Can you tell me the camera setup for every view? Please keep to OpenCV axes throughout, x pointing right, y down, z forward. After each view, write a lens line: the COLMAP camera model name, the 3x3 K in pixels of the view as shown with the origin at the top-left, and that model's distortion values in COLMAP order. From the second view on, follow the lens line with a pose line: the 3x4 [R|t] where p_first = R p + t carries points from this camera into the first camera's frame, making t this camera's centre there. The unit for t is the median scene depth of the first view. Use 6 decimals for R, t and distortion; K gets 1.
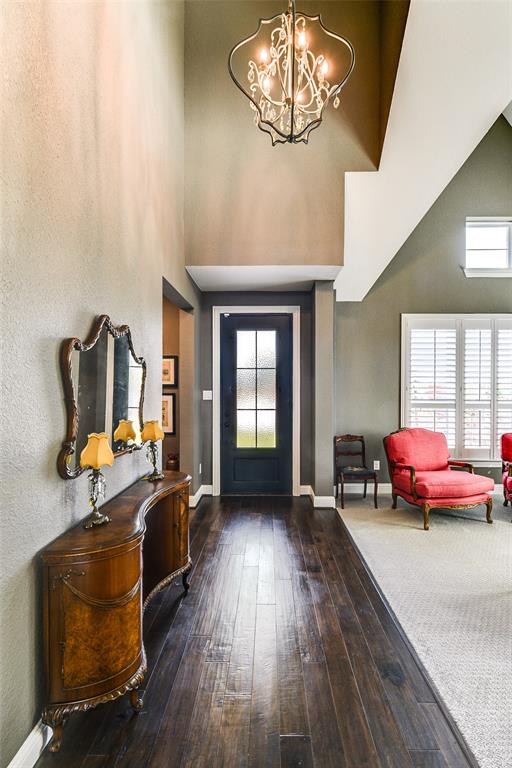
lens RADIAL K [[361.2, 0, 265.3], [0, 361.2, 390.1], [0, 0, 1]] dist [0.003663, -0.002032]
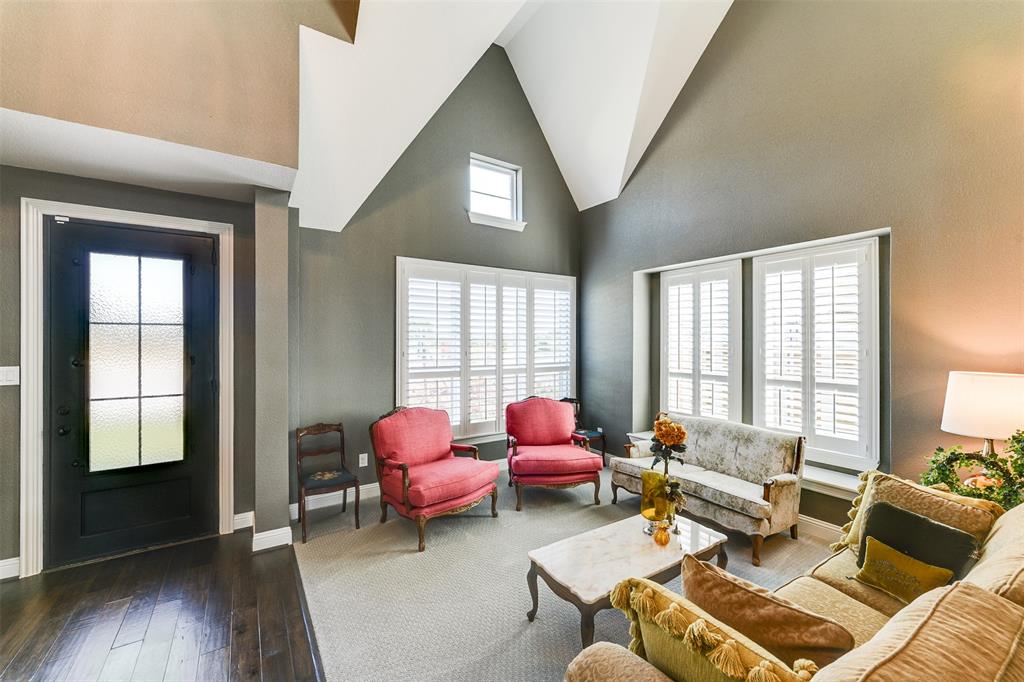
lens RADIAL K [[411.2, 0, 517.7], [0, 411.2, 340.1], [0, 0, 1]] dist [-0.001995, -0.000217]
pose [[0.822100, 0.000415, 0.569343, 0.097087], [0.005612, 0.999945, -0.008832, -0.026295], [-0.569315, 0.010456, 0.822053, 0.146584]]
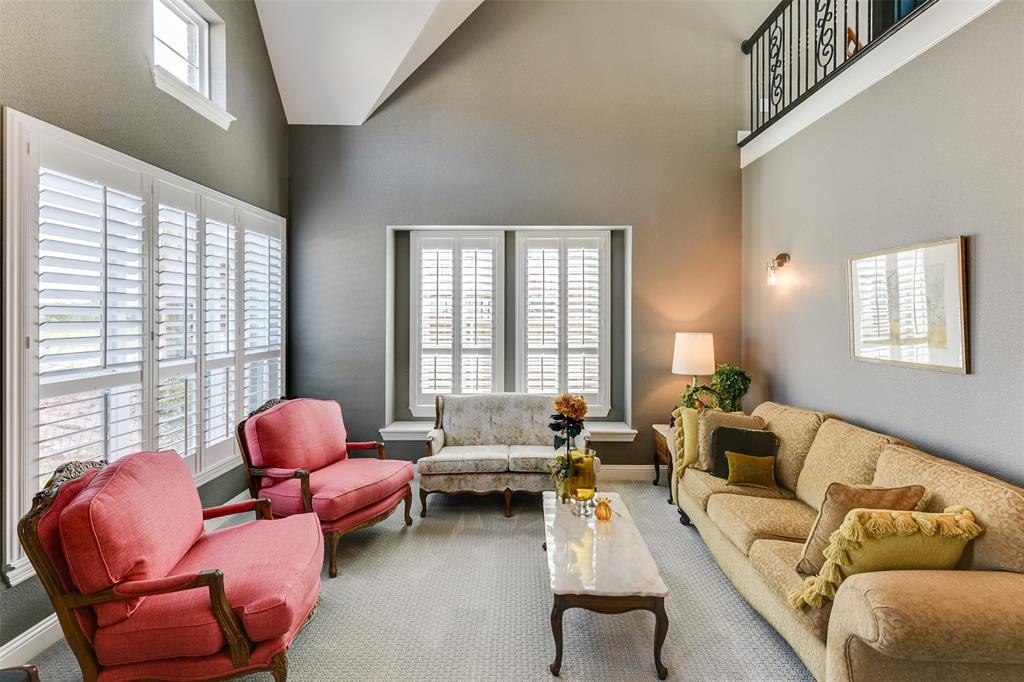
lens RADIAL K [[481.6, 0, 536.8], [0, 481.6, 314.8], [0, 0, 1]] dist [0.003663, -0.002032]
pose [[-0.010715, -0.005178, 0.999929, -0.052301], [0.008861, 0.999947, 0.005273, -0.029281], [-0.999903, 0.008917, -0.010668, 0.559105]]
